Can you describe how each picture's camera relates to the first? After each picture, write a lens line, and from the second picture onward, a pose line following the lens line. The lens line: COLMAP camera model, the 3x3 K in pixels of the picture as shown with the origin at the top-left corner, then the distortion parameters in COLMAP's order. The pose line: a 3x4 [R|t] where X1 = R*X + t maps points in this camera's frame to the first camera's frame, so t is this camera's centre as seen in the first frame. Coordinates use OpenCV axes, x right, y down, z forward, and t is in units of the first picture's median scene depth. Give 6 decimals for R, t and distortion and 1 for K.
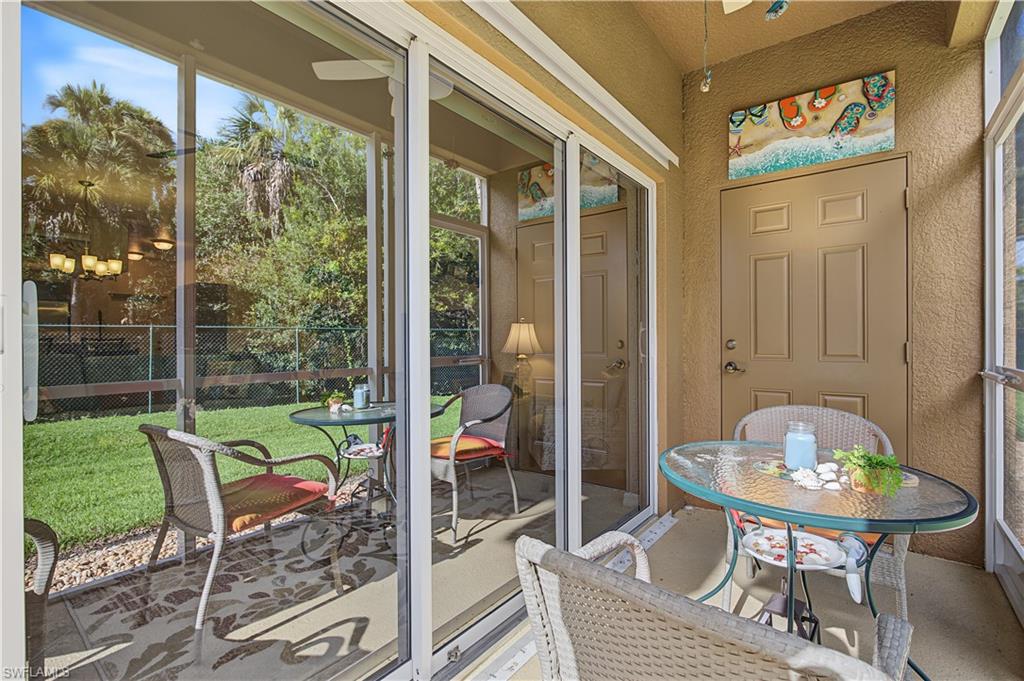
lens RADIAL K [[466.1, 0, 520.5], [0, 466.1, 338.2], [0, 0, 1]] dist [0.000005, 0.000075]
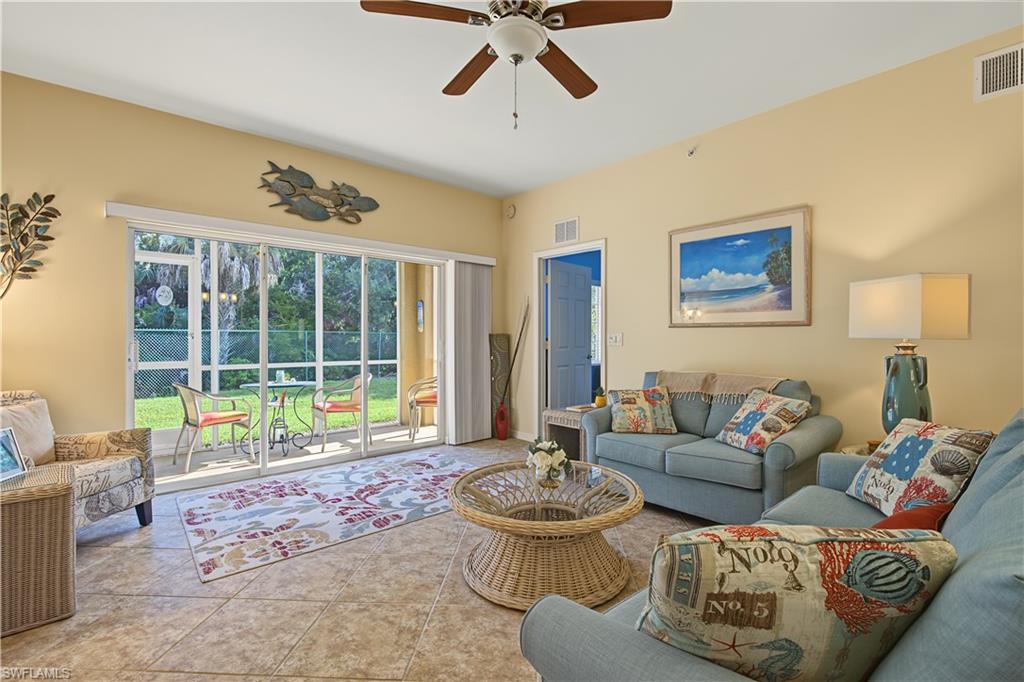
lens RADIAL K [[466.1, 0, 520.5], [0, 466.1, 338.7], [0, 0, 1]] dist [0.000005, 0.000075]
pose [[-0.981465, 0.002899, 0.191618, -1.133233], [0.002426, 0.999993, -0.002703, -0.034105], [-0.191625, -0.002188, -0.981466, 2.379264]]
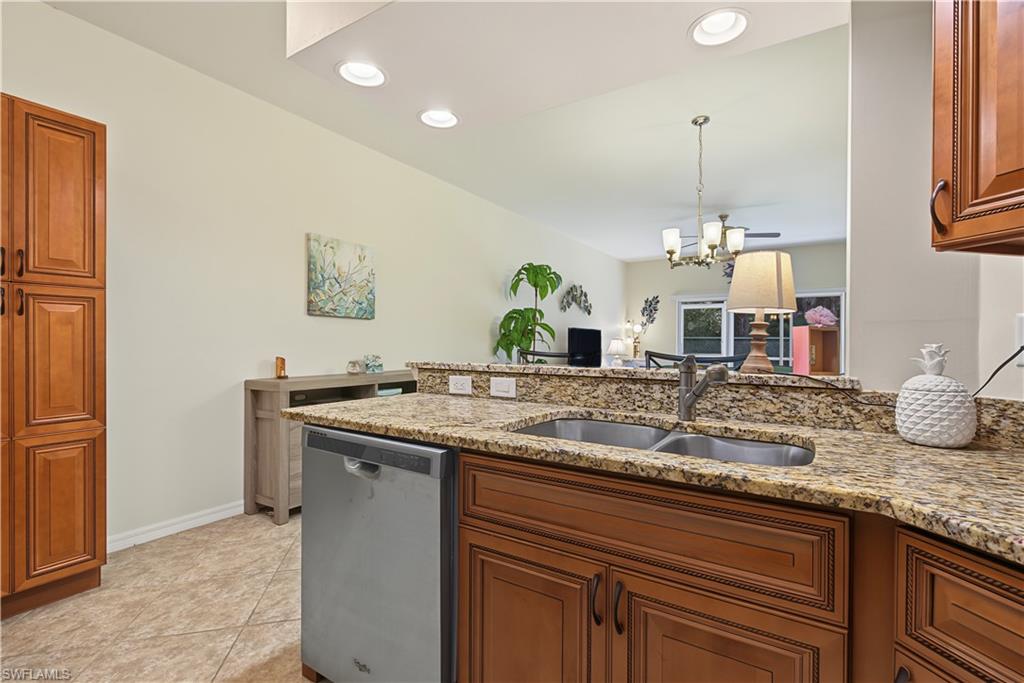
lens RADIAL K [[466.3, 0, 517.9], [0, 466.3, 343.8], [0, 0, 1]] dist [0.010847, -0.000245]
pose [[-0.083840, 0.000833, 0.996479, -3.443970], [-0.008588, 0.999962, -0.001559, -0.014713], [-0.996442, -0.008689, -0.083830, 2.870446]]
